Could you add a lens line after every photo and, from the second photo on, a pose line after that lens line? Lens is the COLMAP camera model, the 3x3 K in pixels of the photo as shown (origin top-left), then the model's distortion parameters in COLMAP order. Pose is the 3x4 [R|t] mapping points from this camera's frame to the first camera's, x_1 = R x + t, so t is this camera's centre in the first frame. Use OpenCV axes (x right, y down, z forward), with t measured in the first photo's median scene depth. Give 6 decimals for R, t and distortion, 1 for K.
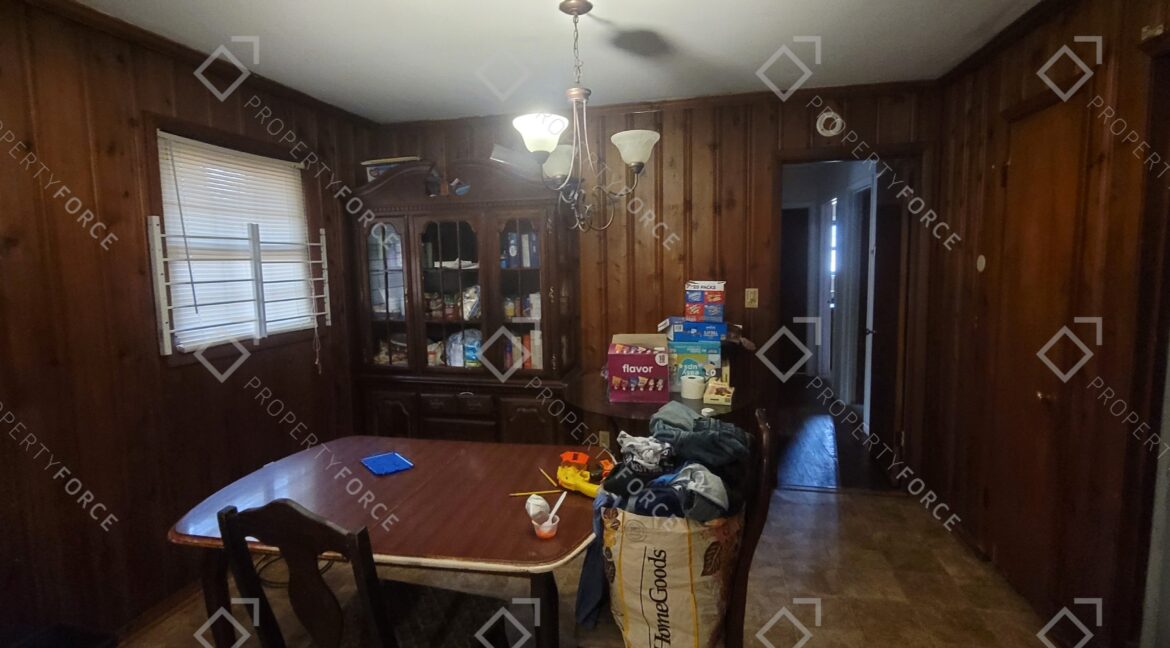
lens RADIAL K [[570.0, 0, 579.8], [0, 570.0, 314.7], [0, 0, 1]] dist [-0.004983, 0.002721]
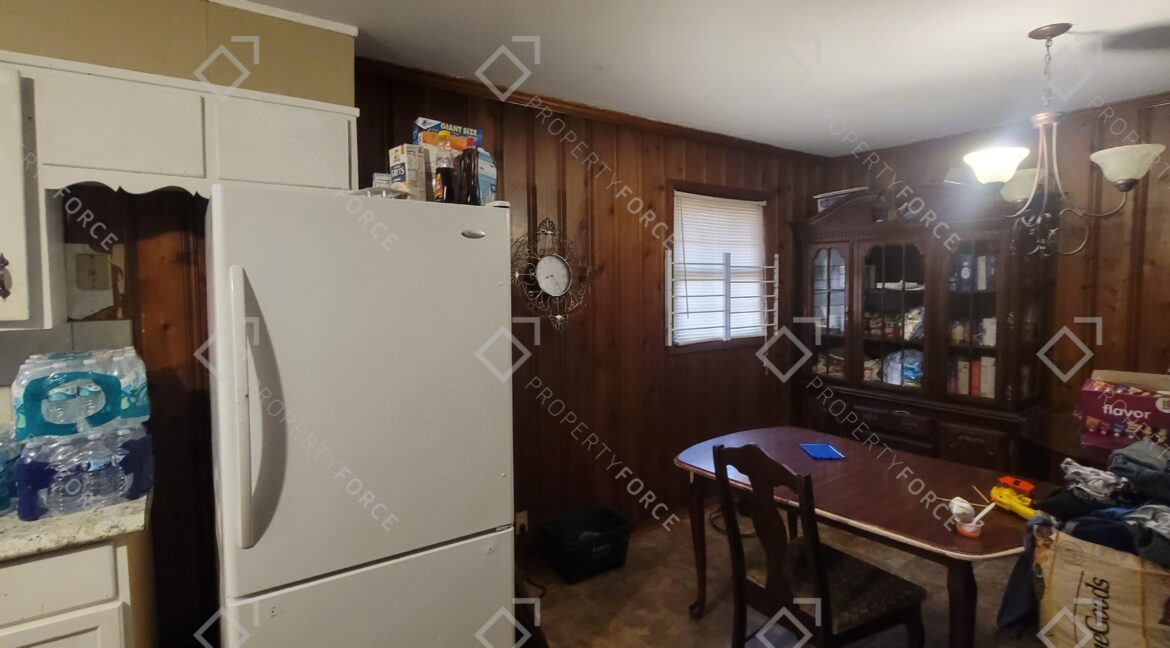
lens RADIAL K [[570.0, 0, 579.8], [0, 570.0, 314.7], [0, 0, 1]] dist [-0.004983, 0.002721]
pose [[0.744689, 0.051535, -0.665419, 0.050564], [-0.070726, 0.997494, -0.001898, 0.008768], [0.663654, 0.048476, 0.746468, -0.190296]]
